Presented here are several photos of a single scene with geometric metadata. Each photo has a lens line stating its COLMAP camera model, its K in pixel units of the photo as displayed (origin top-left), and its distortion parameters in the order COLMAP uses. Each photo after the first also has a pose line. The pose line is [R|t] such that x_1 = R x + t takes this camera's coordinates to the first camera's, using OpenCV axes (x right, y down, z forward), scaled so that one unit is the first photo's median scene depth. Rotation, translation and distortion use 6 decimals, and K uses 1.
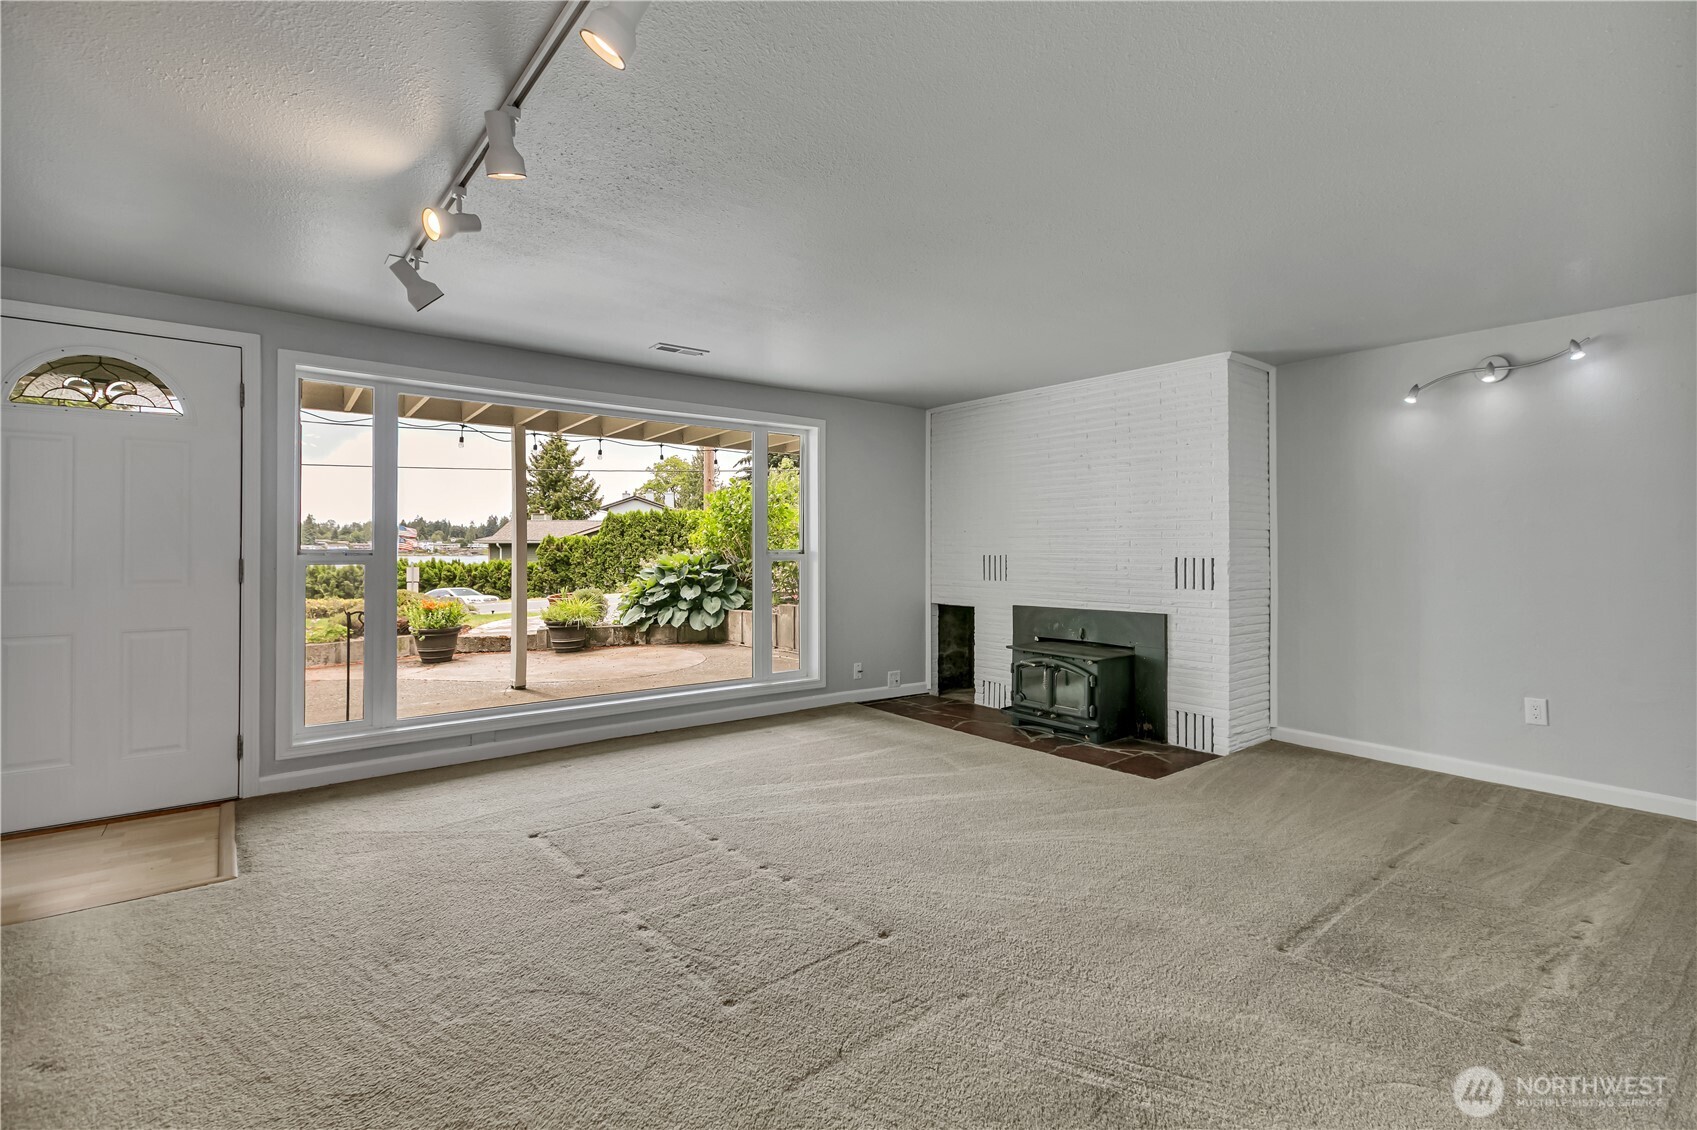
lens RADIAL K [[780.9, 0, 869.3], [0, 780.9, 538.0], [0, 0, 1]] dist [-0.000452, -0.000134]
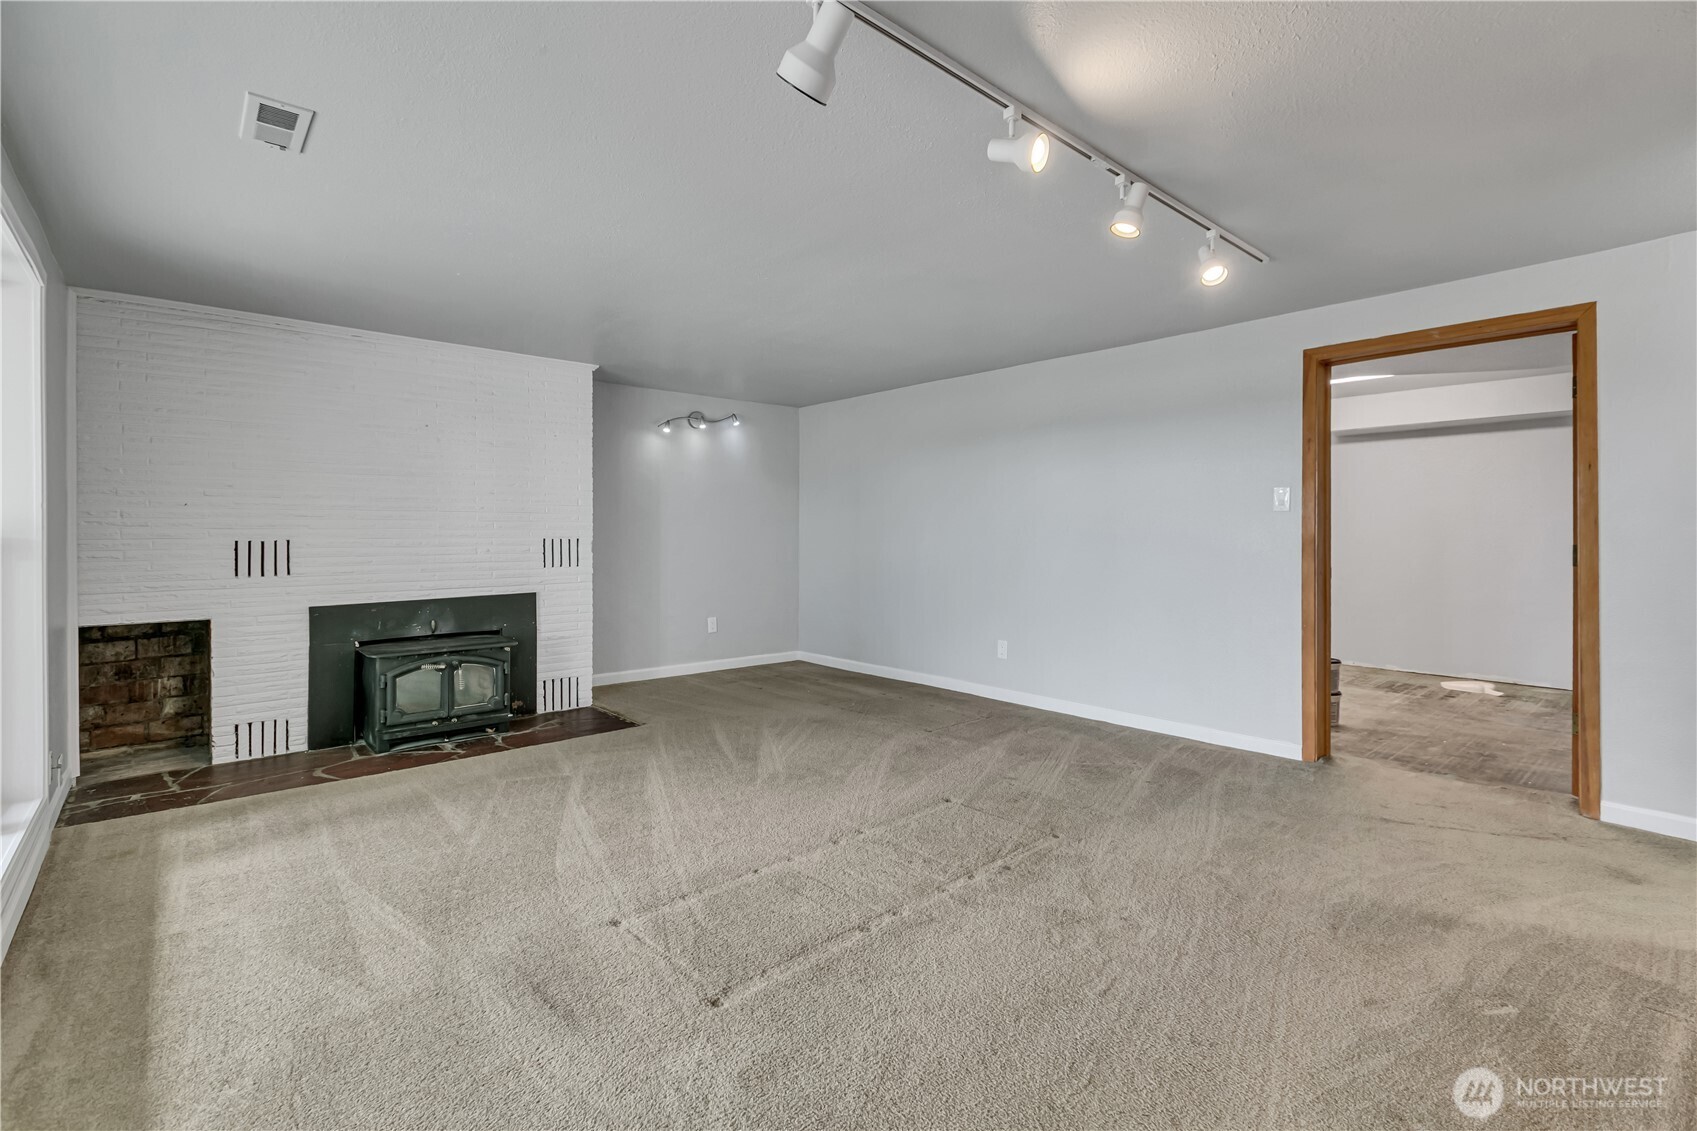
lens RADIAL K [[766.3, 0, 857.4], [0, 766.3, 527.9], [0, 0, 1]] dist [-0.002028, -0.000258]
pose [[-0.037699, 0.002537, 0.999286, -0.699570], [-0.012664, 0.999915, -0.003017, 0.007577], [-0.999209, -0.012768, -0.037663, 0.623302]]
